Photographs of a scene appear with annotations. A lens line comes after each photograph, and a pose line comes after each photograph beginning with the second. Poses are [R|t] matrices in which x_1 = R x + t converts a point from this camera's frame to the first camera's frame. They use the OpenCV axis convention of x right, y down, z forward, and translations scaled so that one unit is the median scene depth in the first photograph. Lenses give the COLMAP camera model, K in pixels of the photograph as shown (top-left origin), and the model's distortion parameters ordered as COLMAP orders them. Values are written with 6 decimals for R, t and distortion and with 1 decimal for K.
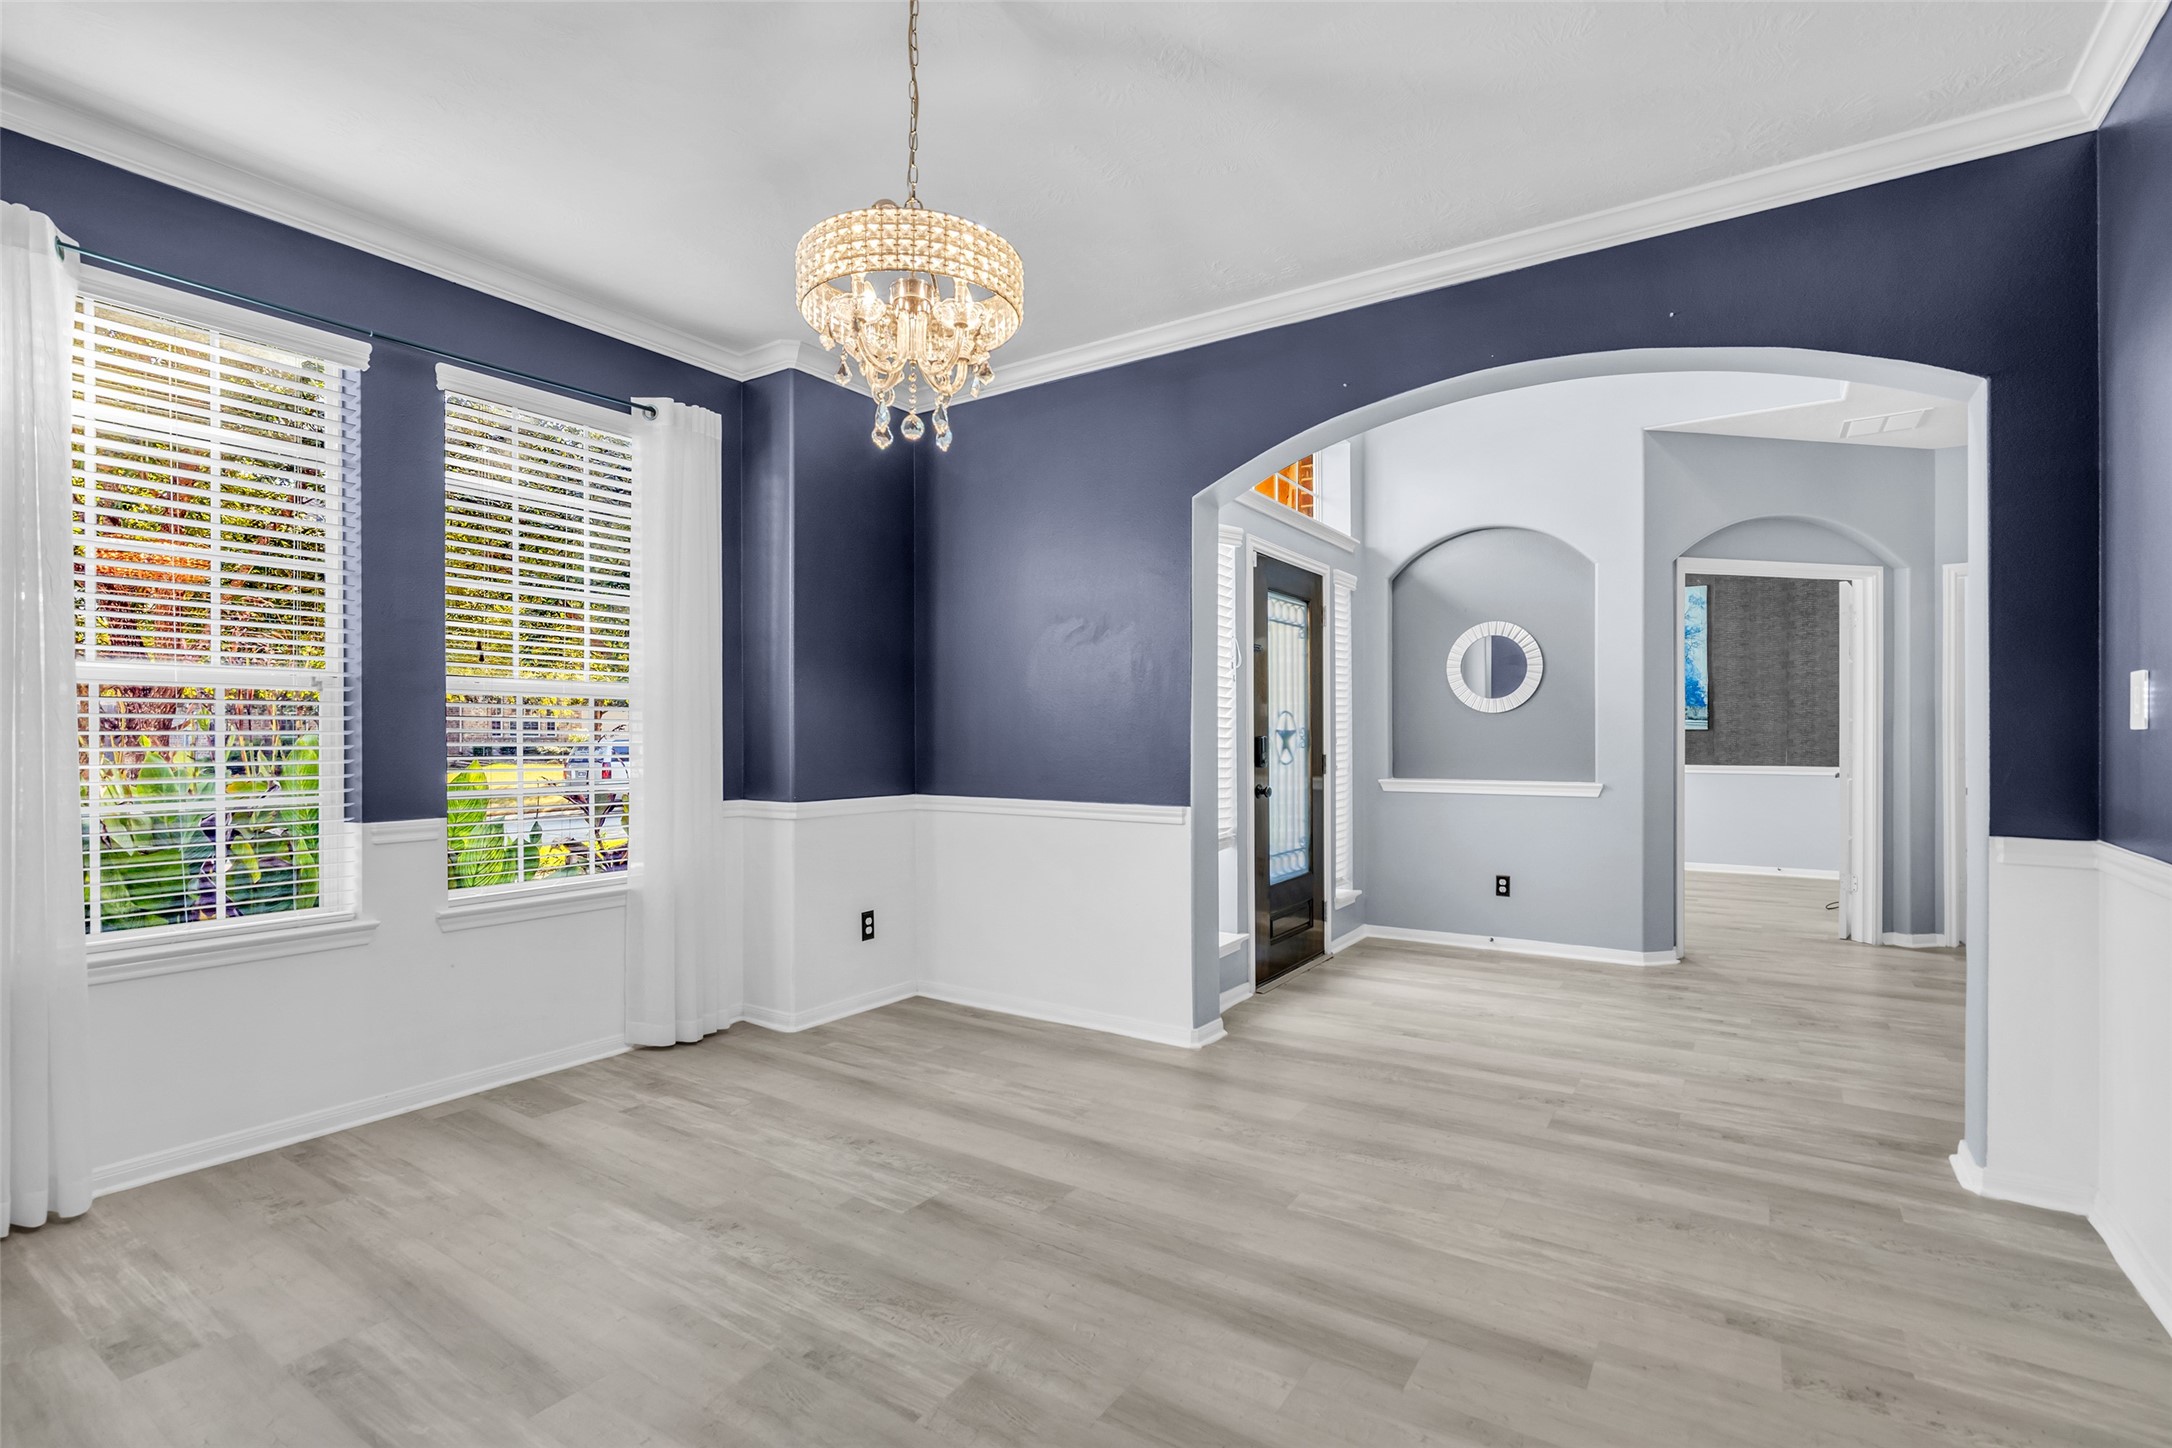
lens RADIAL K [[1017.3, 0, 1087.1], [0, 1017.3, 726.9], [0, 0, 1]] dist [-0.003367, -0.000318]
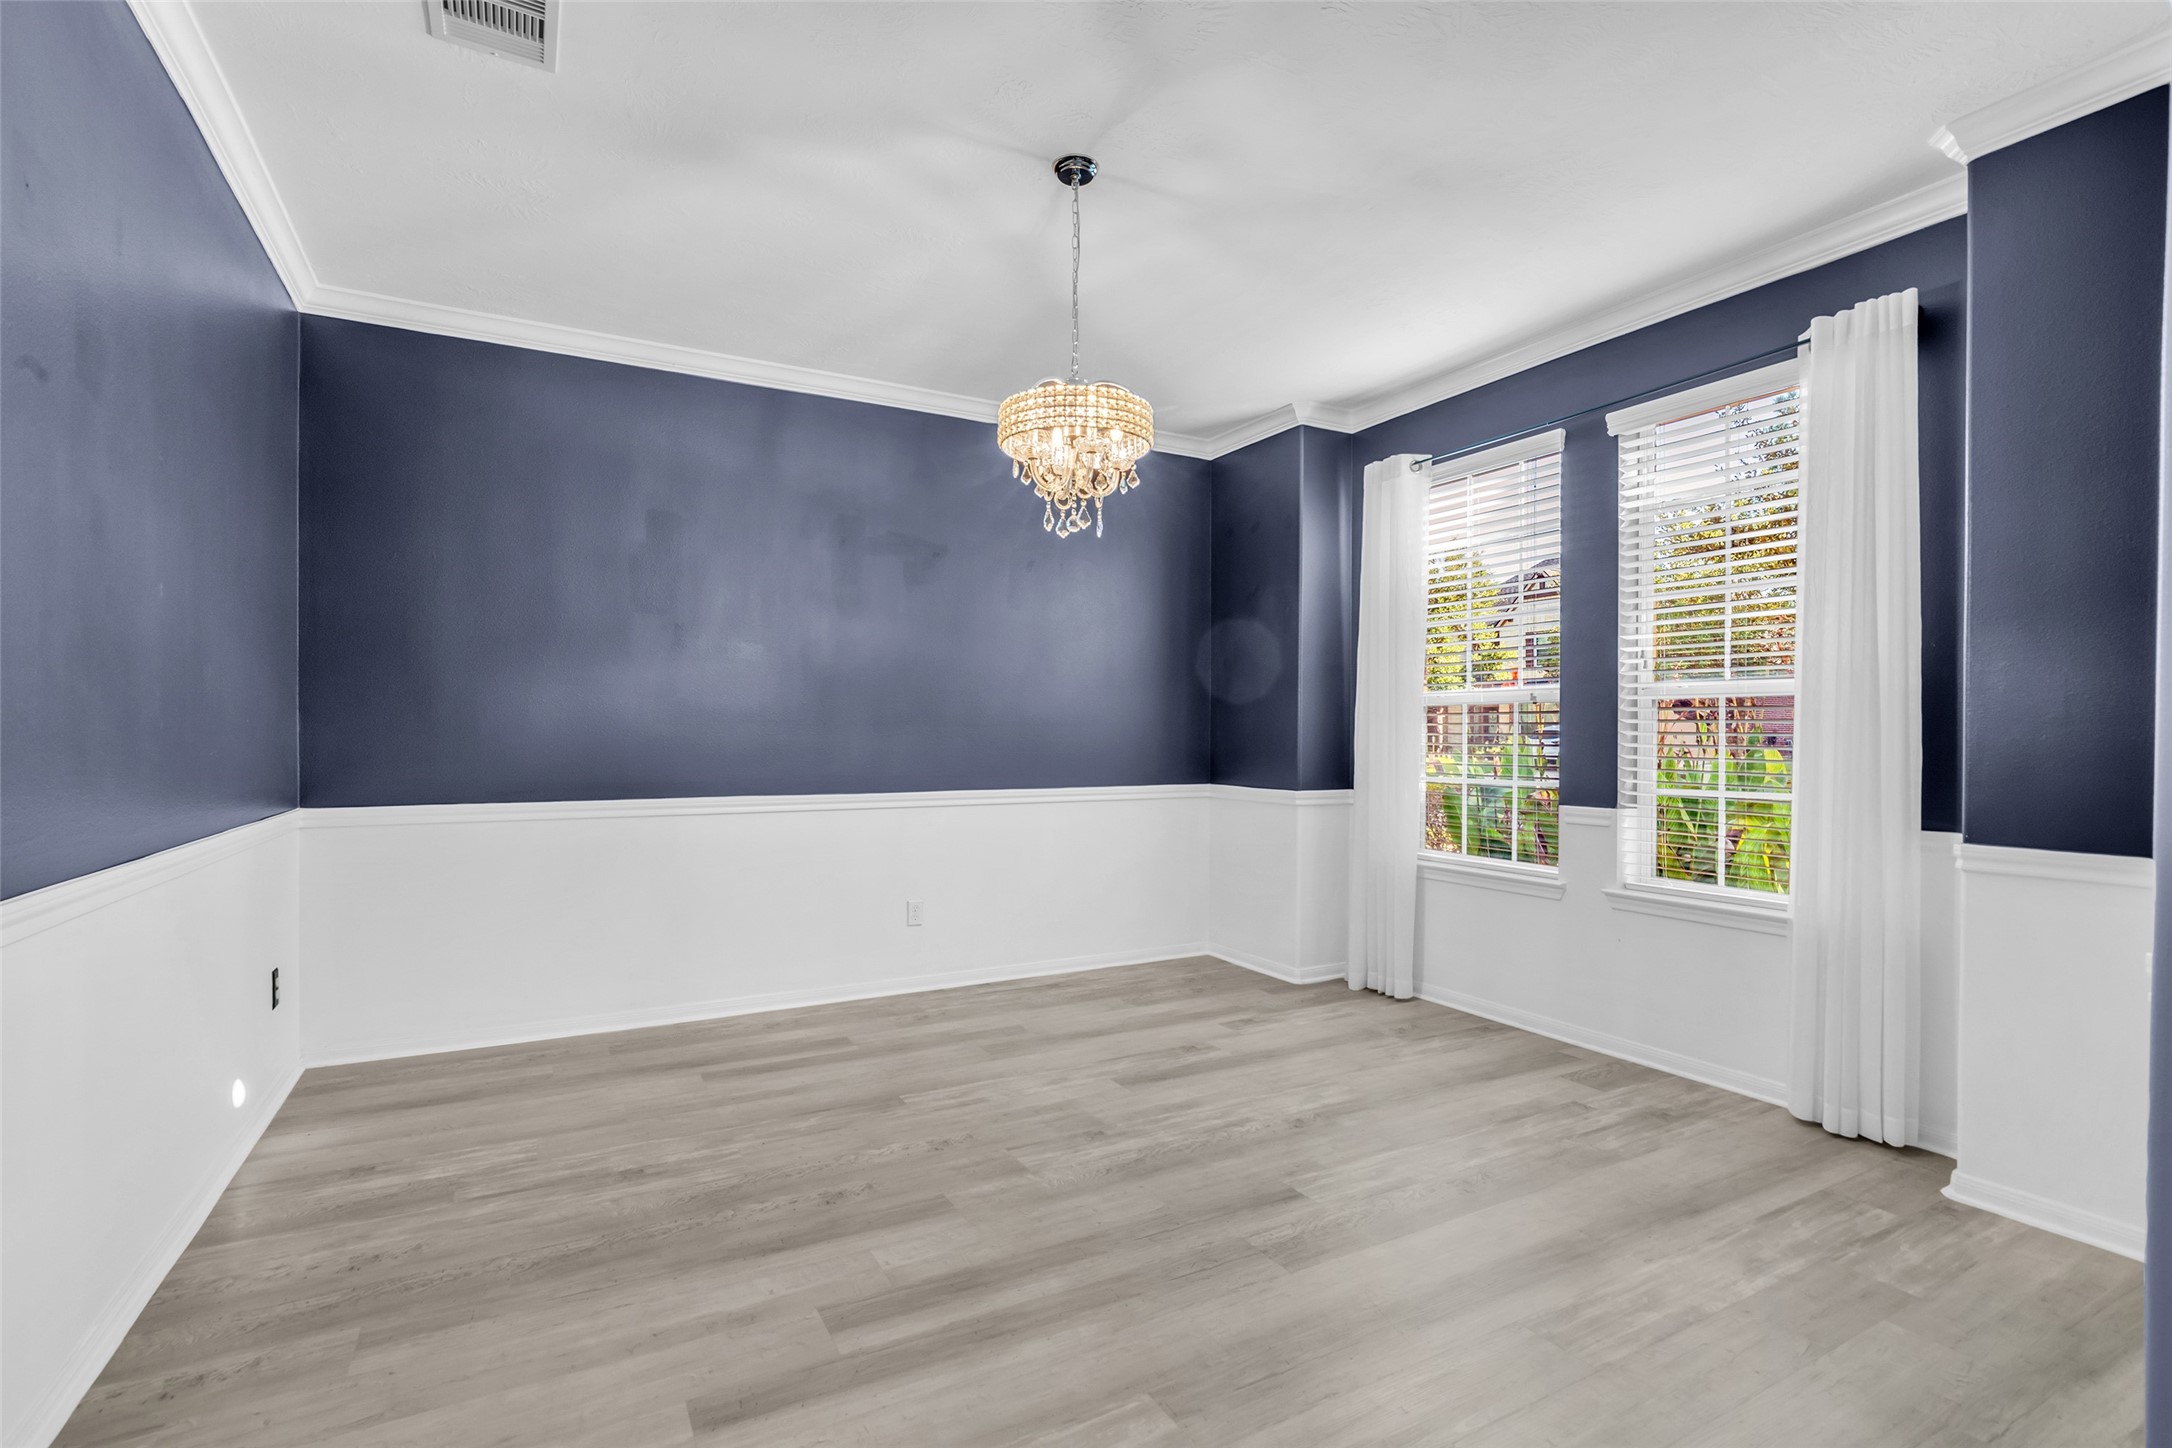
lens RADIAL K [[1017.3, 0, 1087.1], [0, 1017.3, 726.9], [0, 0, 1]] dist [-0.003367, -0.000318]
pose [[-0.460001, -0.007728, -0.887885, 0.736373], [0.003578, 0.999938, -0.010557, 0.008605], [0.887911, -0.008033, -0.459945, 1.115913]]
